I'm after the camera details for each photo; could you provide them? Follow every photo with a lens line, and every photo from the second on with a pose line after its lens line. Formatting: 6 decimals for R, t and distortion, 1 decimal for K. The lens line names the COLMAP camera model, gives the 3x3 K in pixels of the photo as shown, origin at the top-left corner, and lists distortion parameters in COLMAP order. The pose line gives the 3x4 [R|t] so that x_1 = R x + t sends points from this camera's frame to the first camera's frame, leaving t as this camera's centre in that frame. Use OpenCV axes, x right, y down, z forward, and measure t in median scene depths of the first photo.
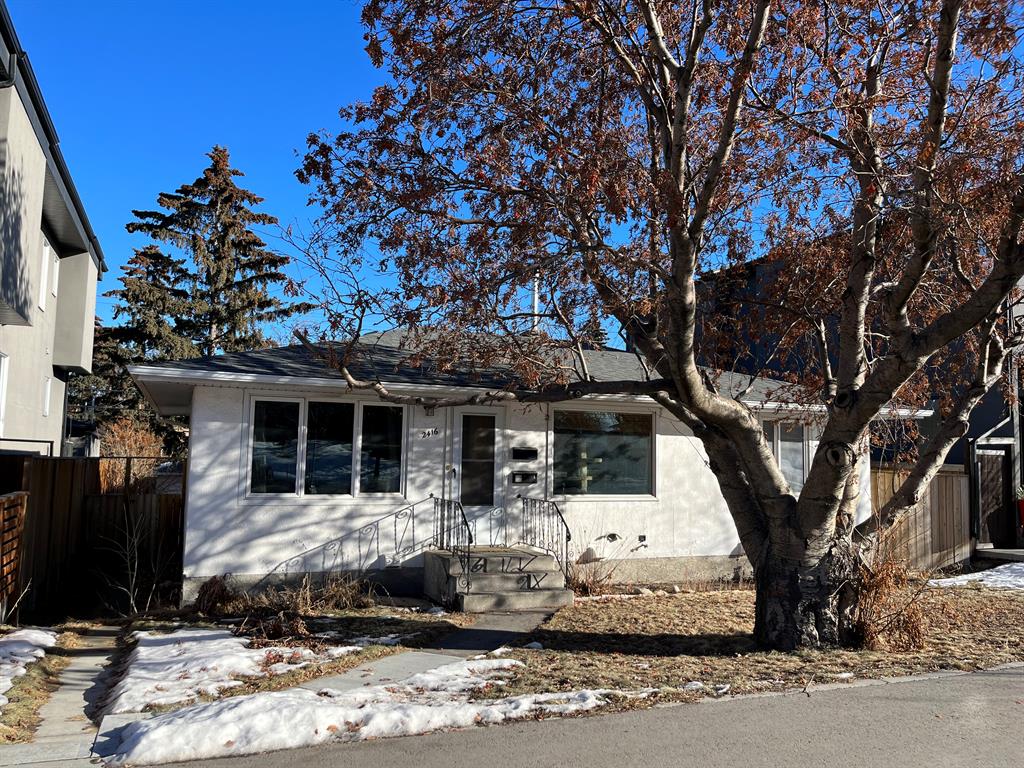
lens RADIAL K [[777.2, 0, 509.9], [0, 777.2, 369.2], [0, 0, 1]] dist [0.109371, -0.140660]
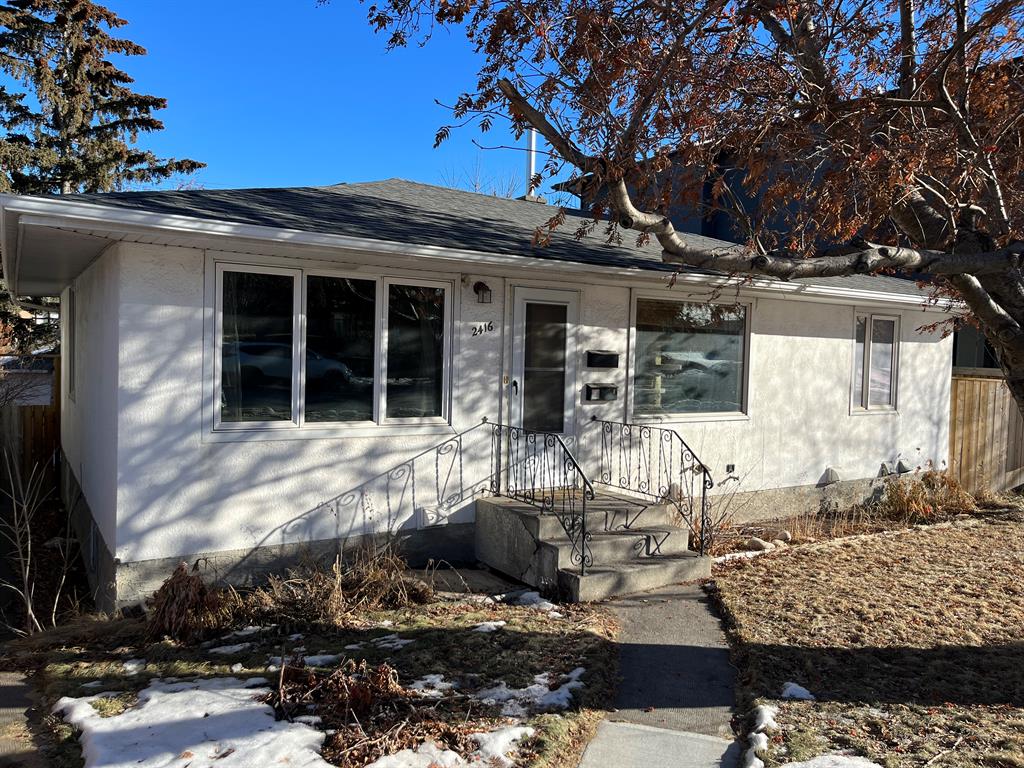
lens RADIAL K [[777.2, 0, 509.9], [0, 777.2, 369.2], [0, 0, 1]] dist [0.109371, -0.140660]
pose [[0.985262, 0.003750, 0.171013, -0.195454], [-0.026829, 0.990774, 0.132842, 0.026606], [-0.168937, -0.135472, 0.976272, 0.338228]]
